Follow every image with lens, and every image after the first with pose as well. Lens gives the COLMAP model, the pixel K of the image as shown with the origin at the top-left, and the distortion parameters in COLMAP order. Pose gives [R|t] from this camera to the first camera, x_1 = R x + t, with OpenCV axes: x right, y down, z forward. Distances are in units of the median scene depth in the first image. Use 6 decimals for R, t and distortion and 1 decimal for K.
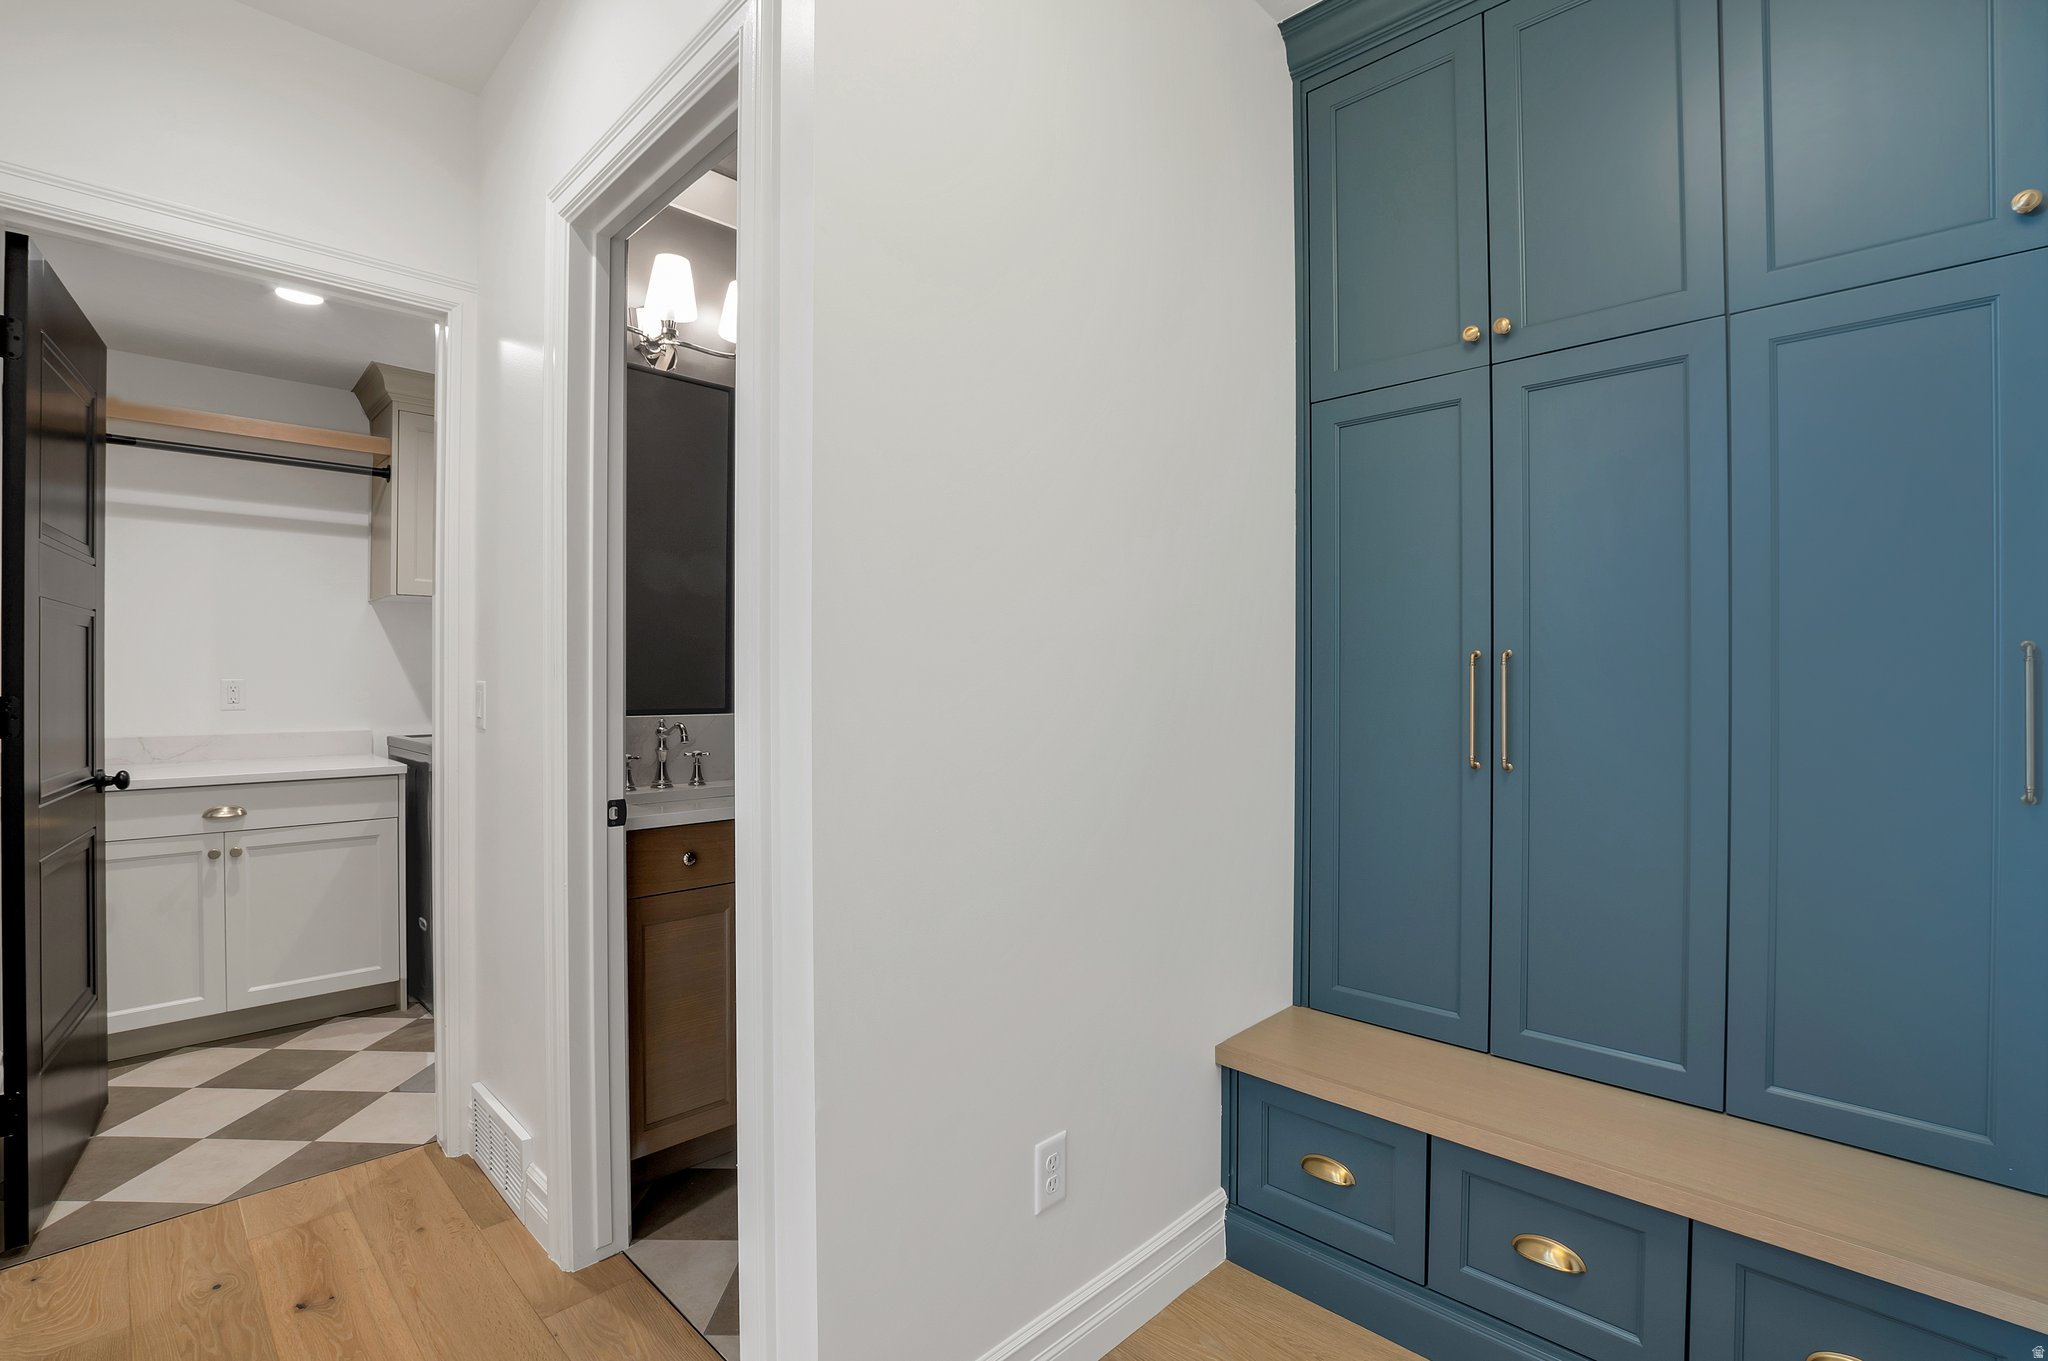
lens RADIAL K [[915.9, 0, 1012.3], [0, 915.9, 682.1], [0, 0, 1]] dist [-0.030440, 0.002893]
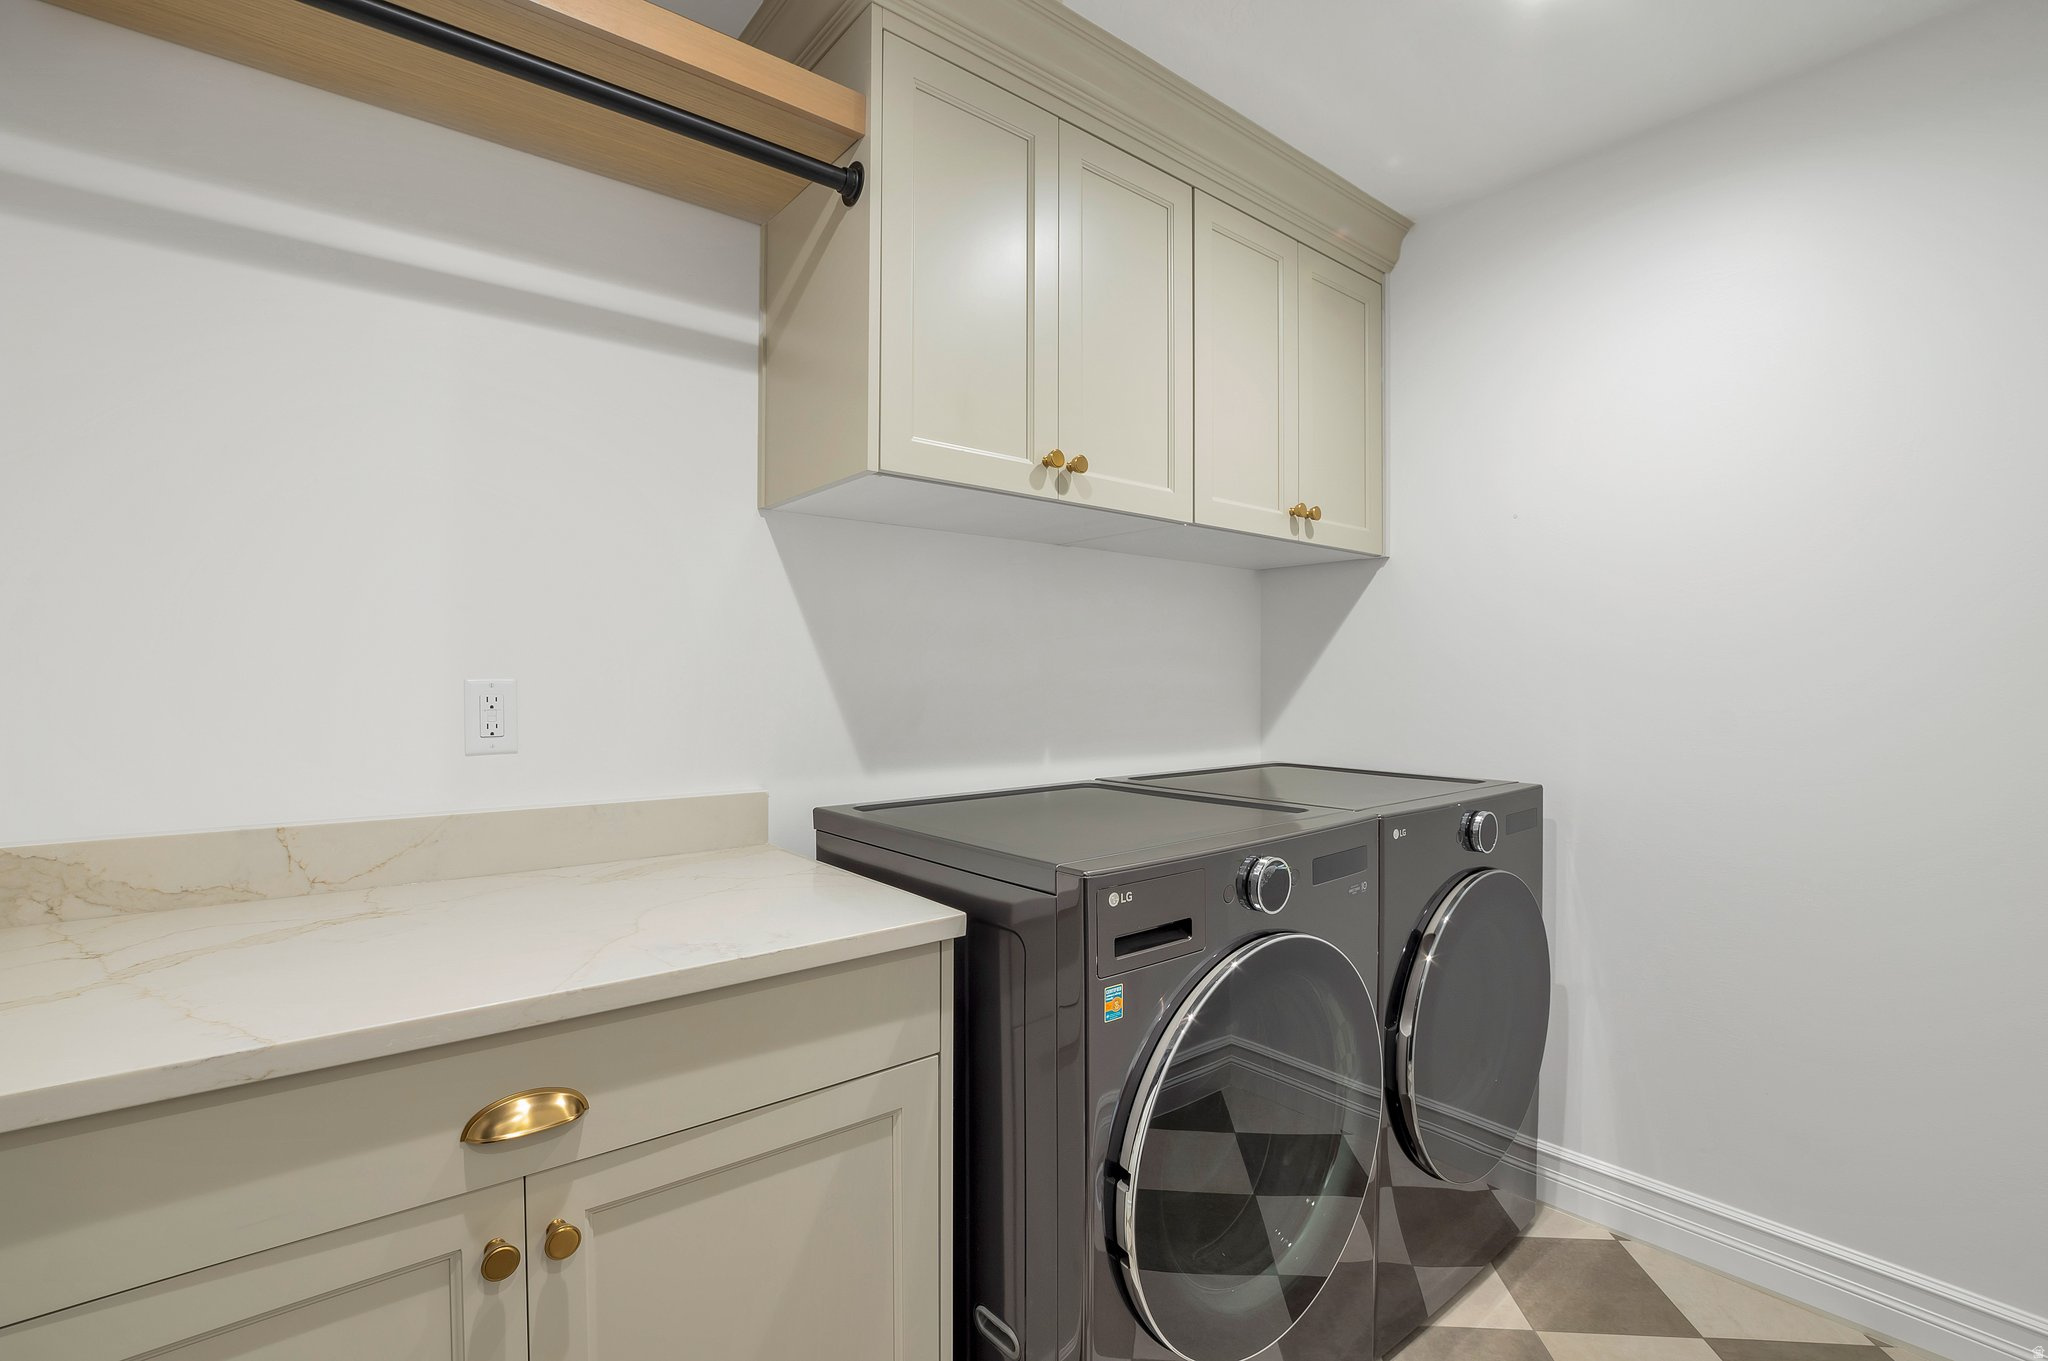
lens RADIAL K [[915.9, 0, 1031.2], [0, 915.9, 684.5], [0, 0, 1]] dist [-0.030440, 0.002893]
pose [[0.994727, -0.003025, -0.102512, -0.665747], [0.003257, 0.999992, 0.002099, -0.001129], [0.102505, -0.002421, 0.994730, 0.700945]]
